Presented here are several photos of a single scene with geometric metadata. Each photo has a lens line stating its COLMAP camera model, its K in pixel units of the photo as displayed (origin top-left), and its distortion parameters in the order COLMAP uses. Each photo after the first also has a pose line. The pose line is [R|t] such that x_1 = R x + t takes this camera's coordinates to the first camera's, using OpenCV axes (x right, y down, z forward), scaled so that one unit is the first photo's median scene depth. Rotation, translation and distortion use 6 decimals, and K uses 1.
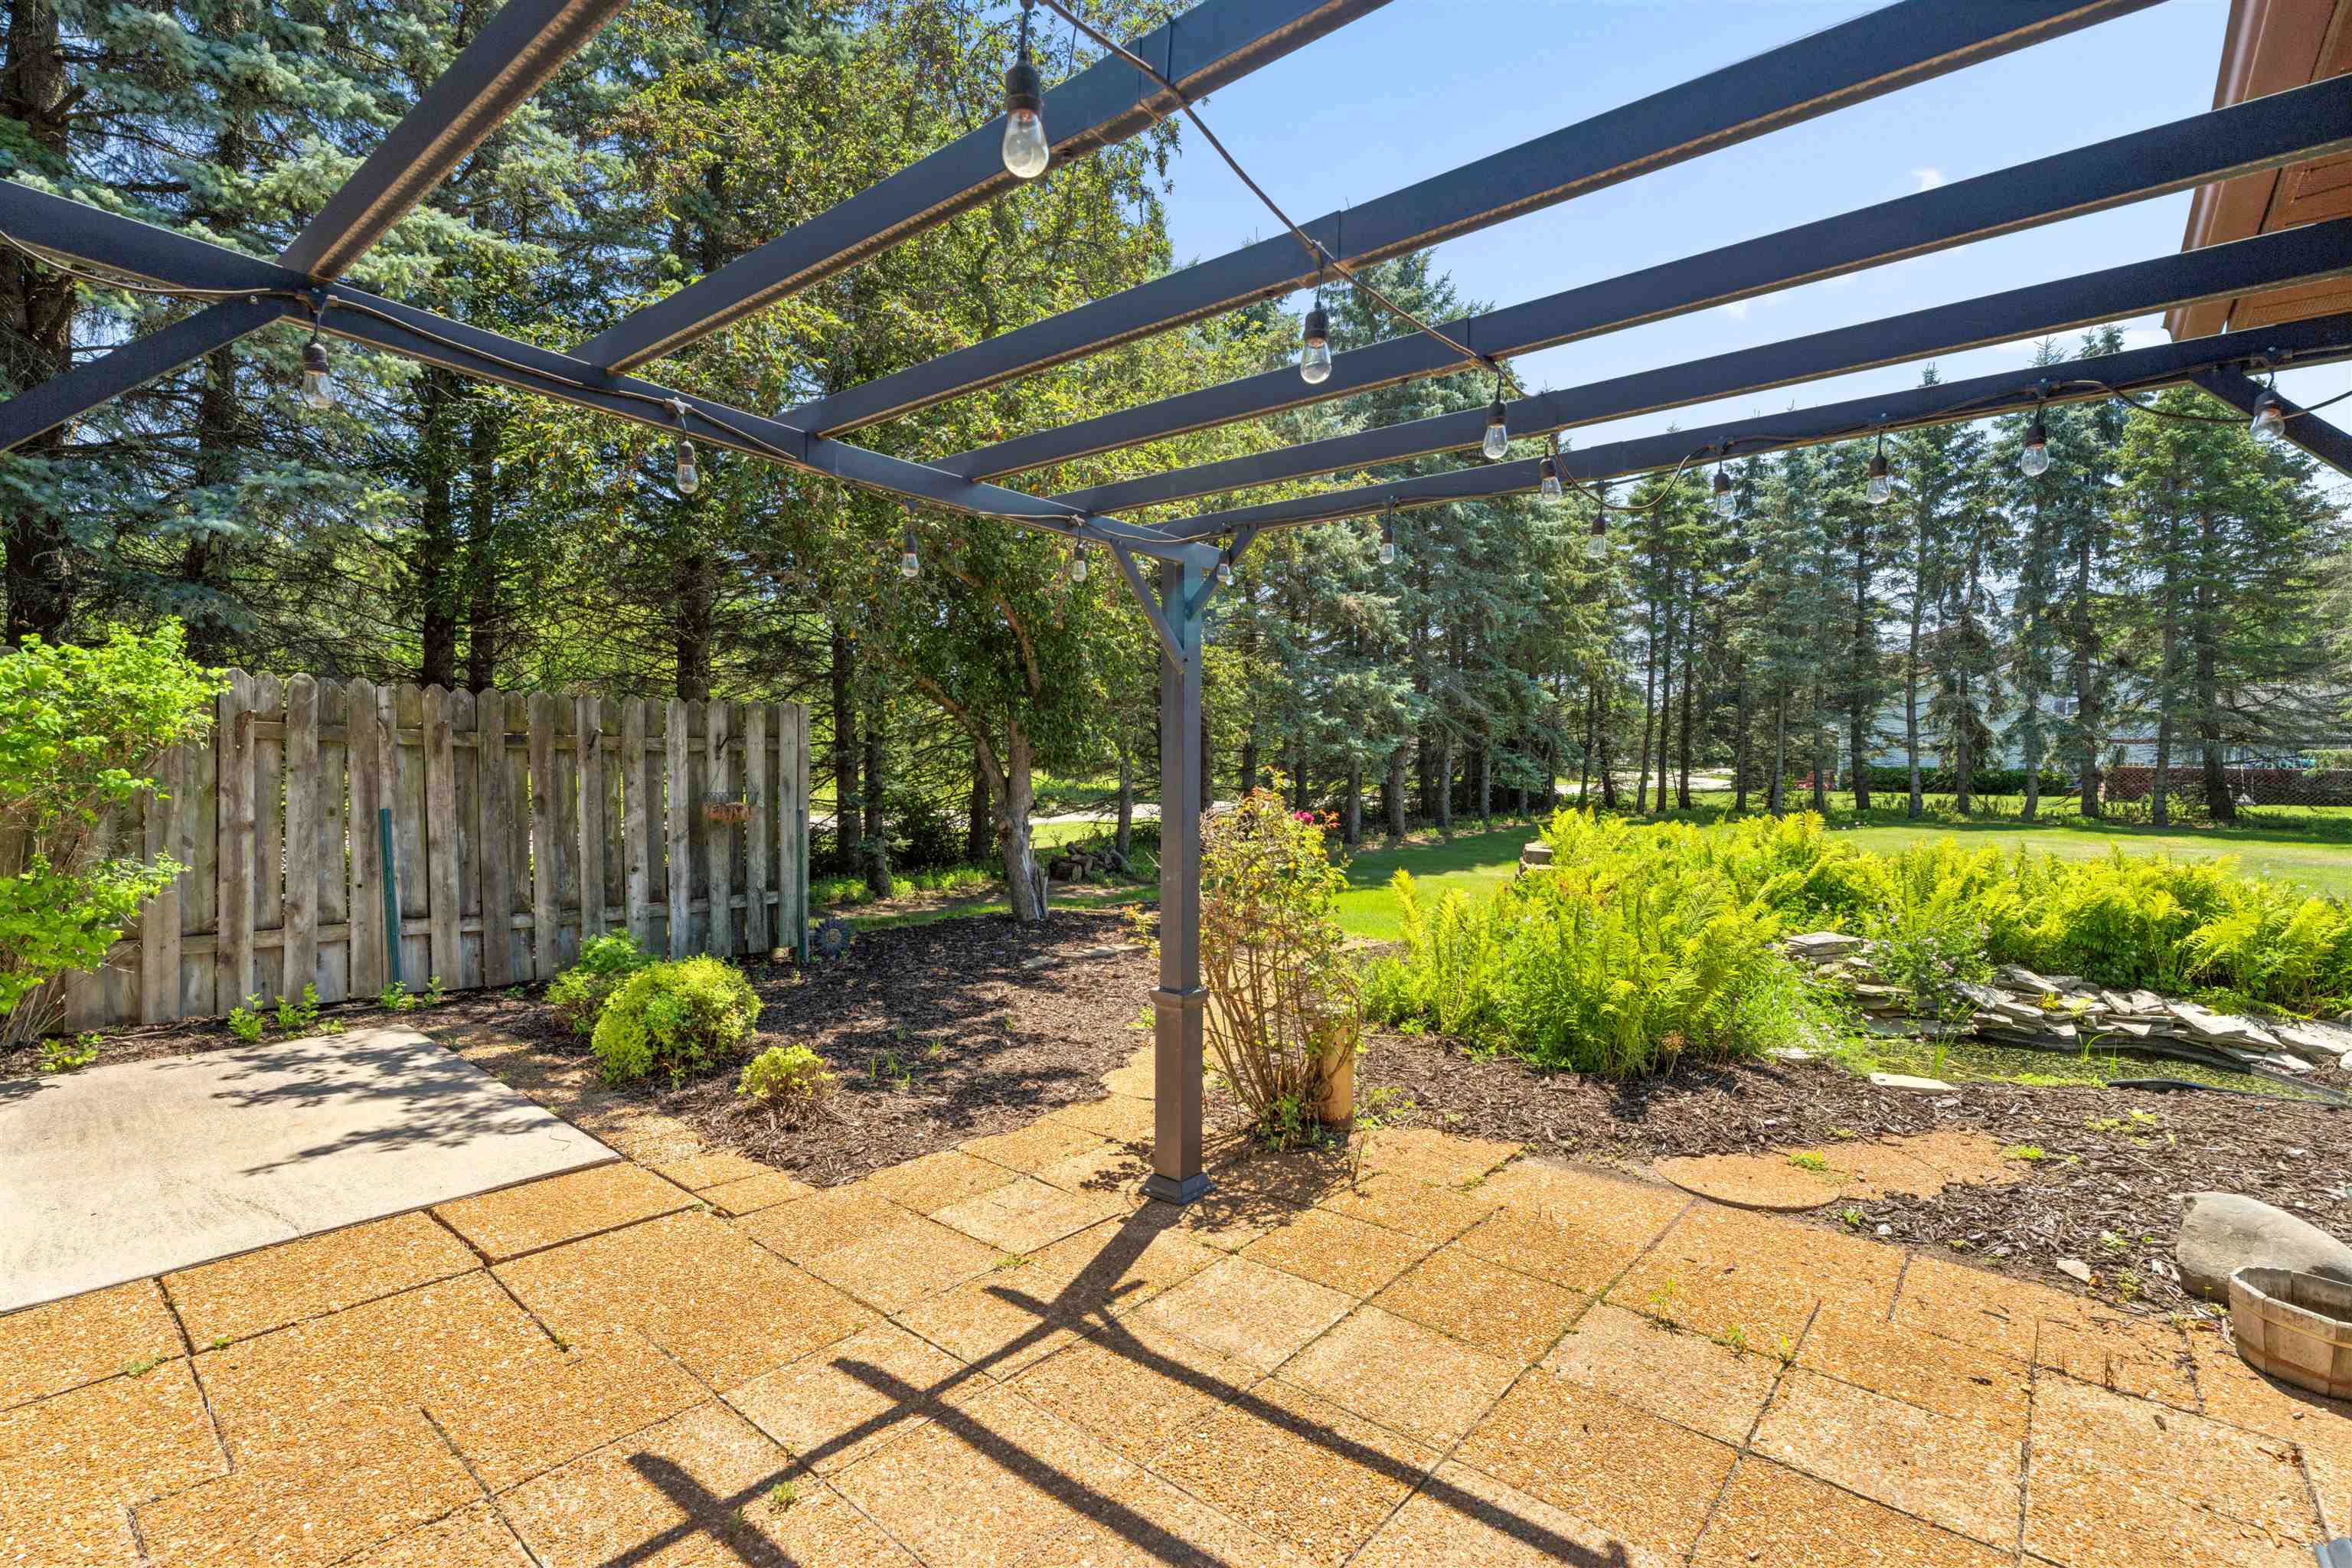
lens RADIAL K [[1039.2, 0, 1165.4], [0, 1039.2, 793.1], [0, 0, 1]] dist [0.001391, -0.004096]
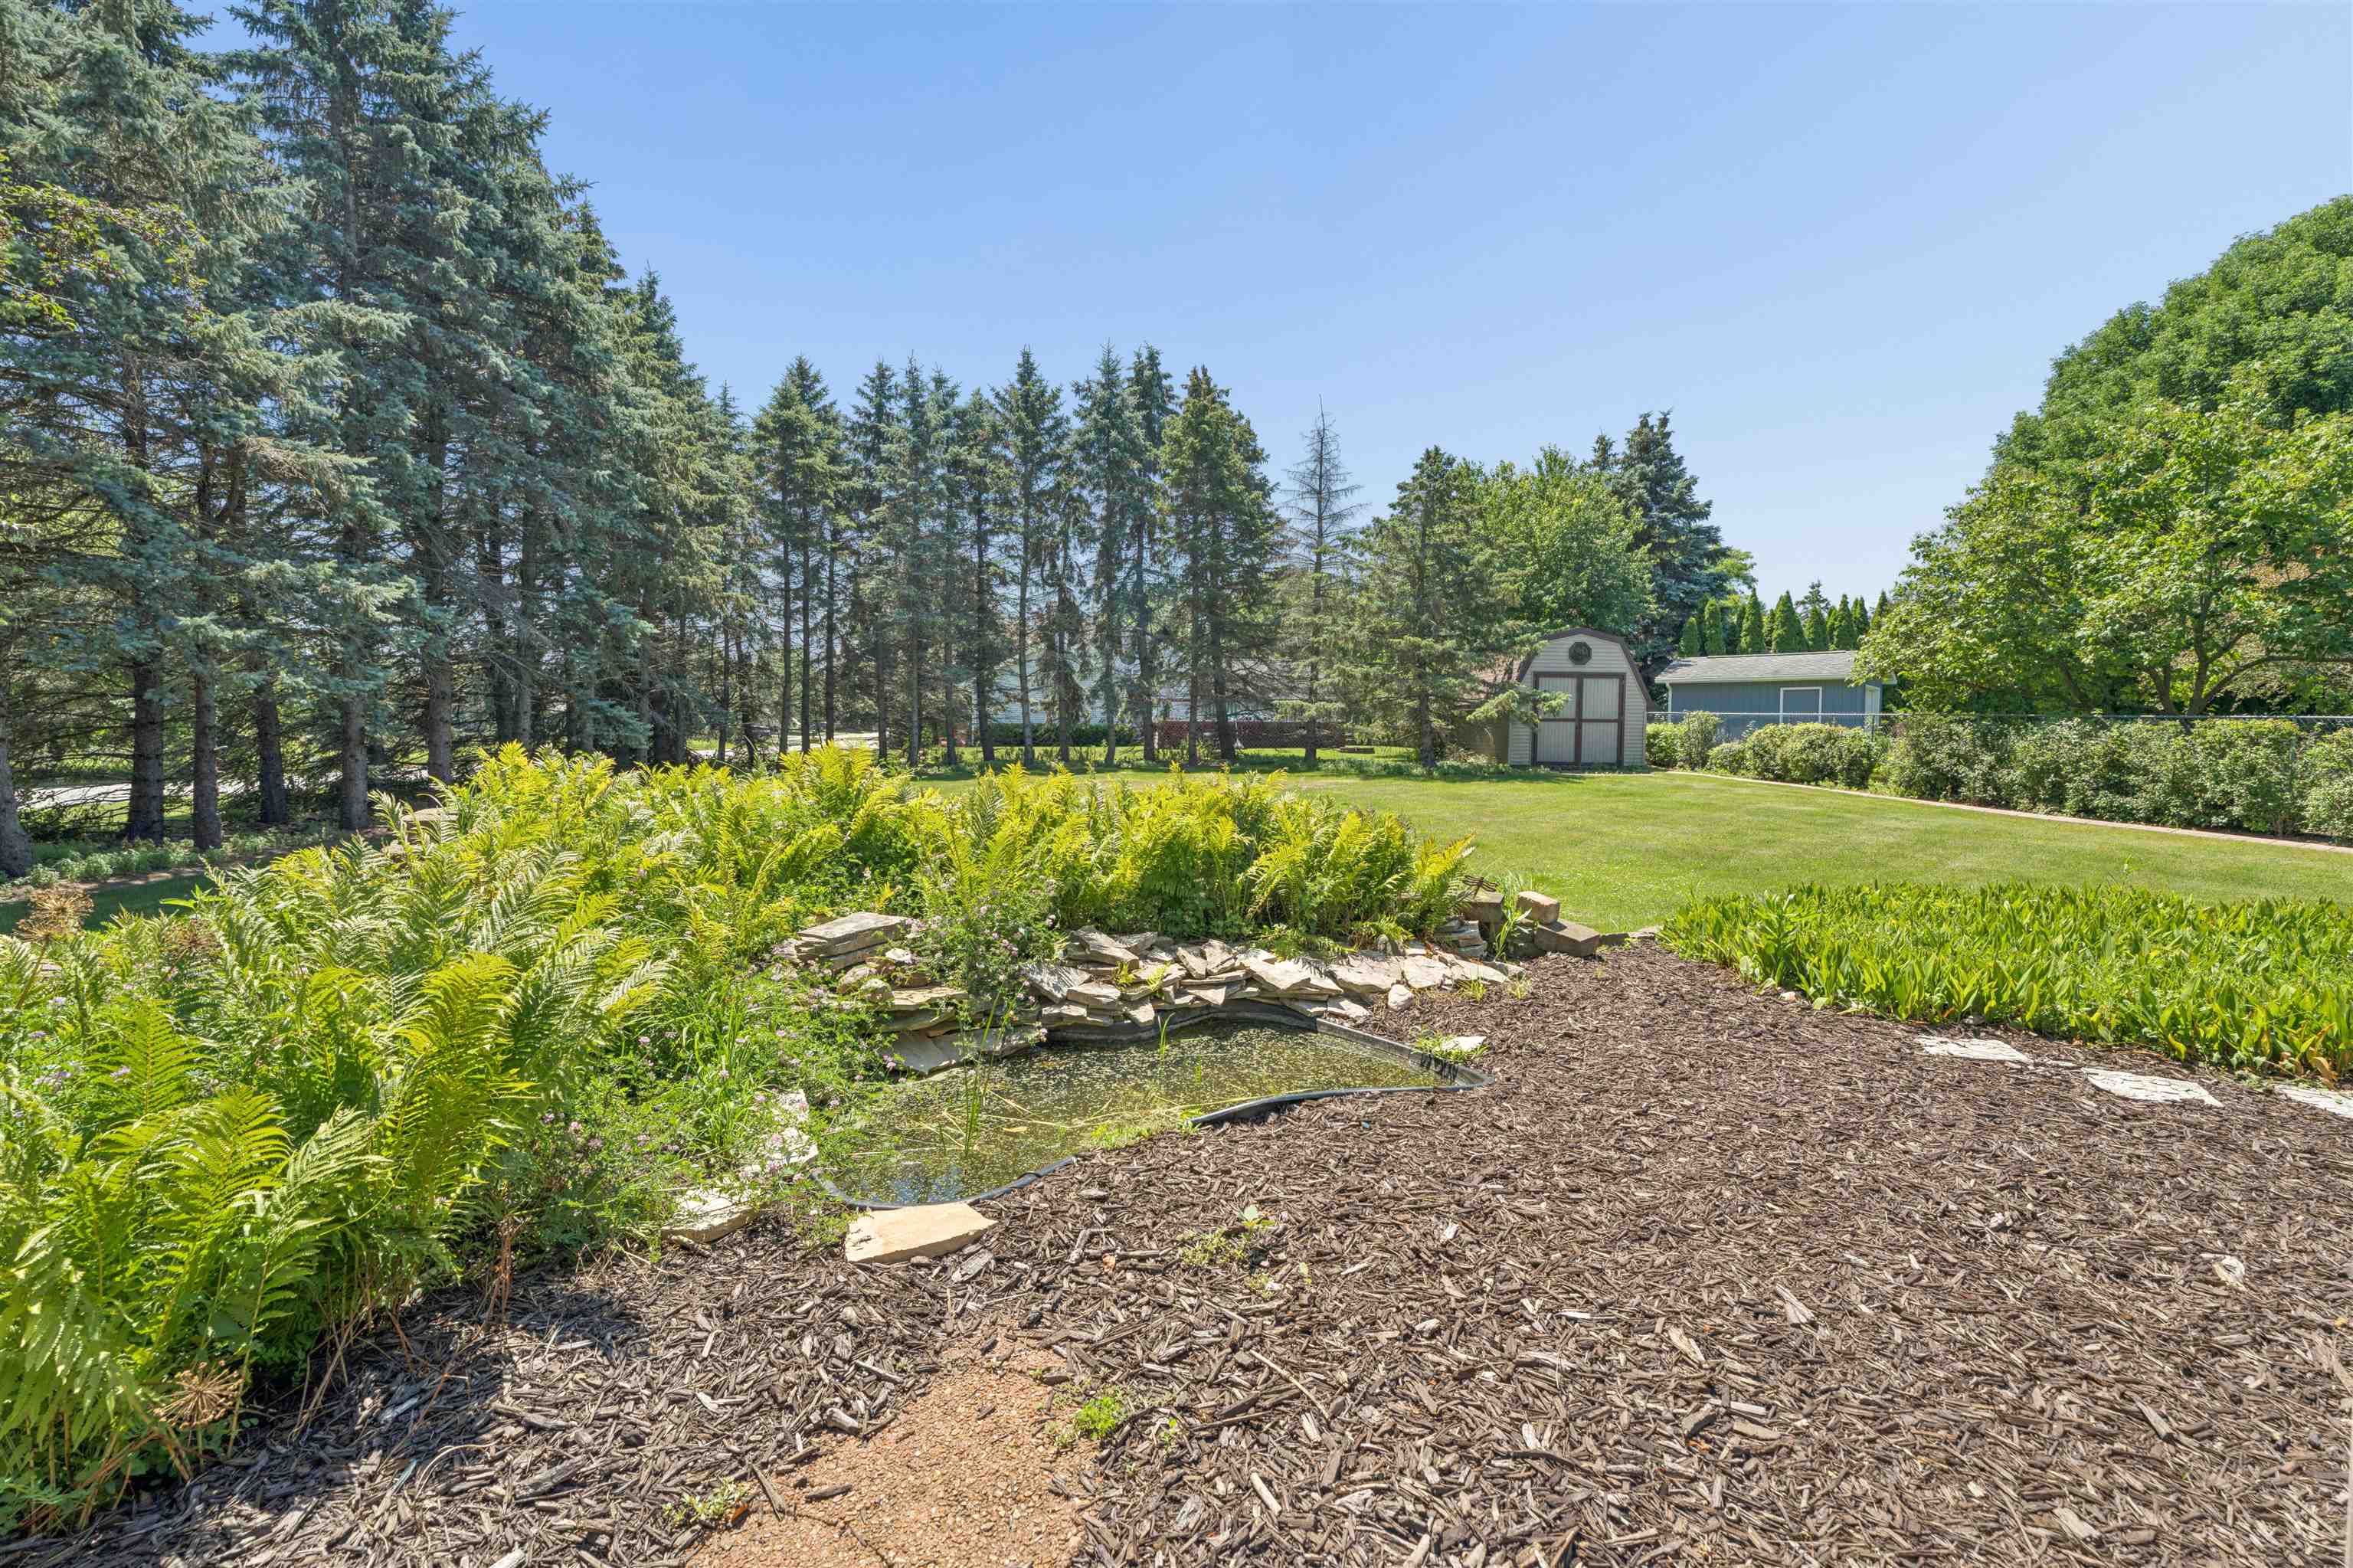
lens RADIAL K [[1039.7, 0, 1165.9], [0, 1039.7, 793.1], [0, 0, 1]] dist [0.001391, -0.004096]
pose [[0.734554, -0.050301, 0.676683, 0.306530], [0.029647, 0.998675, 0.042053, 0.033264], [-0.677902, -0.010829, 0.735072, 0.354568]]
